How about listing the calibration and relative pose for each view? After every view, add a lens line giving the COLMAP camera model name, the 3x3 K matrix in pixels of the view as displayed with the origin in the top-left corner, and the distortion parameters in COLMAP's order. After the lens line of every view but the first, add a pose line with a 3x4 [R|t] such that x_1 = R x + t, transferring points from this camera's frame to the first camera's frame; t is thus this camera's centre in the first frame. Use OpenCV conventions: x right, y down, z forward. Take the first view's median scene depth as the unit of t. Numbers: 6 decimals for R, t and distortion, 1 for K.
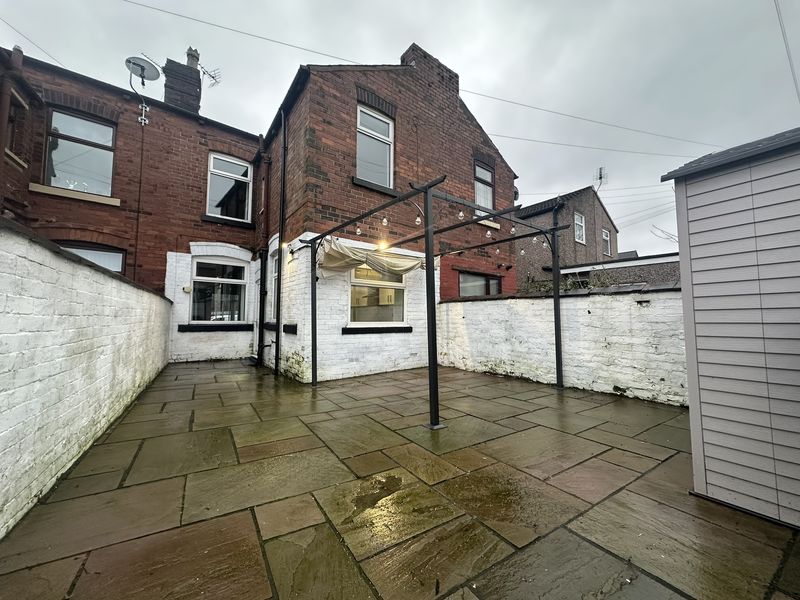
lens RADIAL K [[318.9, 0, 400.1], [0, 318.9, 299.8], [0, 0, 1]] dist [0.002155, 0.000894]
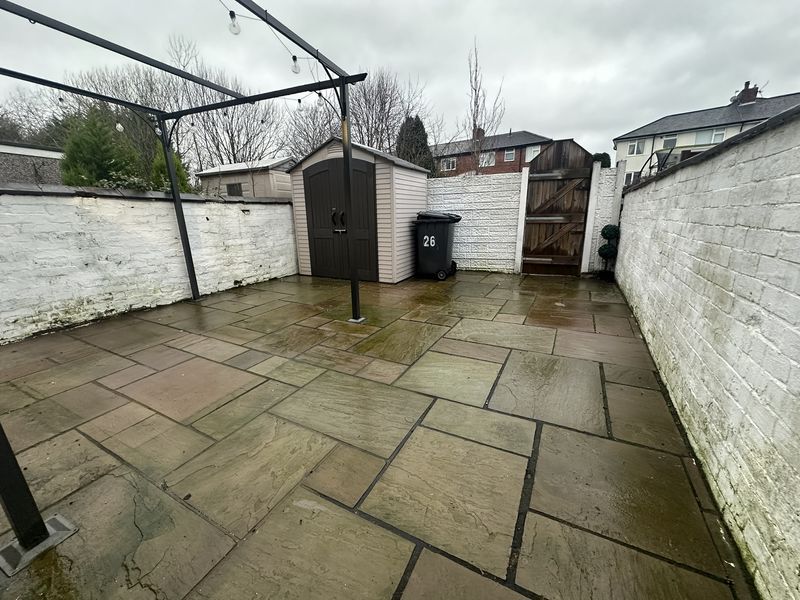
lens RADIAL K [[318.9, 0, 401.4], [0, 318.9, 300.0], [0, 0, 1]] dist [0.002155, 0.000894]
pose [[-0.500885, -0.214529, 0.838506, -0.647947], [-0.034140, 0.972938, 0.228529, 0.037195], [-0.864840, 0.085840, -0.494654, 0.991683]]
